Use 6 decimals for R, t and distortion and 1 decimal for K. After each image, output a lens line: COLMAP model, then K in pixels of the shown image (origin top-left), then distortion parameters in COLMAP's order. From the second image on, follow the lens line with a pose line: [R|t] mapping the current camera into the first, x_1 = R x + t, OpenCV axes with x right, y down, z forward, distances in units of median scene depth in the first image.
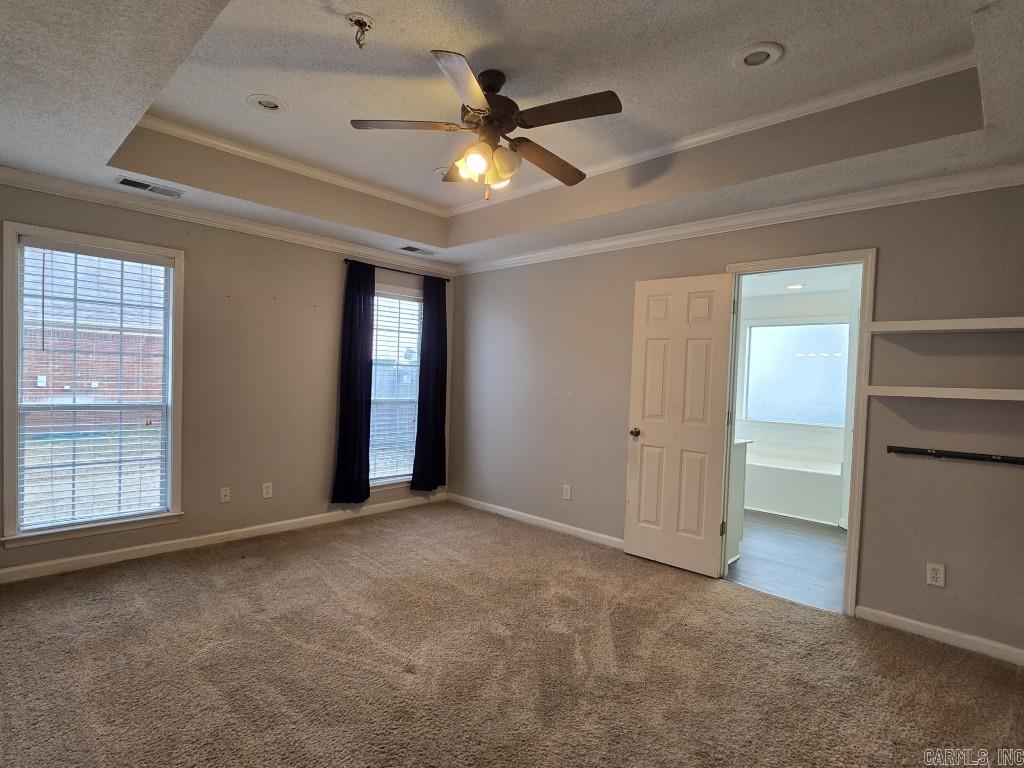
lens RADIAL K [[531.0, 0, 514.0], [0, 531.0, 387.7], [0, 0, 1]] dist [-0.002877, -0.000646]
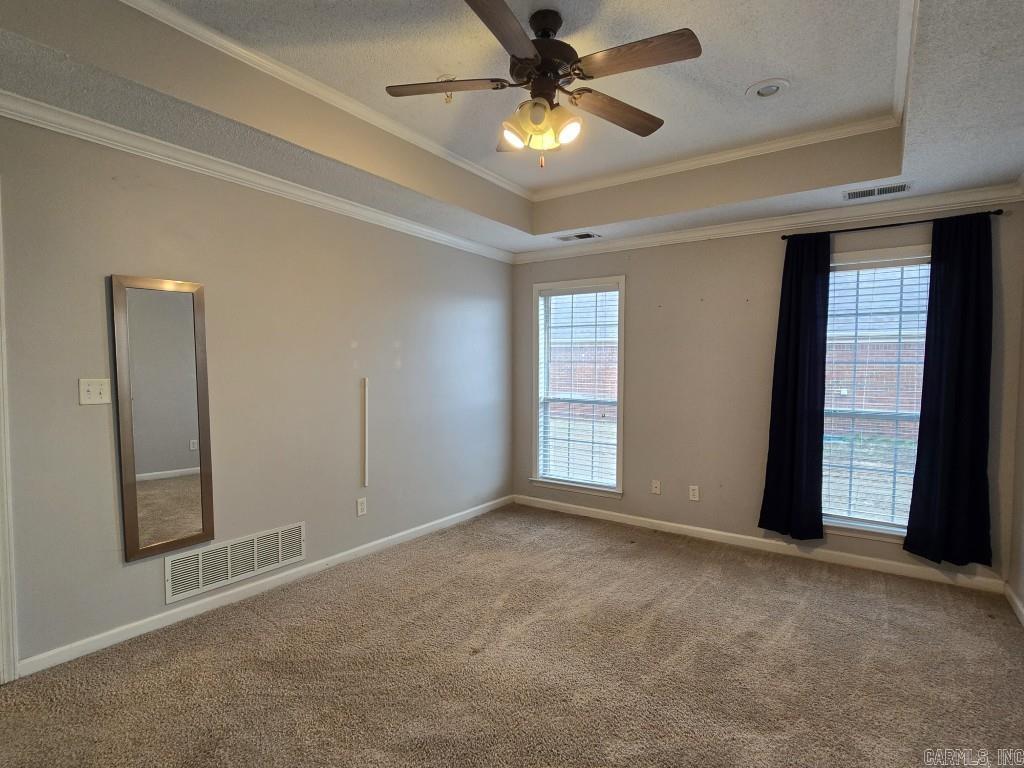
lens RADIAL K [[531.0, 0, 514.0], [0, 531.0, 387.7], [0, 0, 1]] dist [-0.002877, -0.000646]
pose [[0.147369, 0.006876, -0.989058, 0.433941], [-0.026450, 0.999646, 0.003008, 0.000767], [0.988728, 0.025717, 0.147498, 0.468447]]
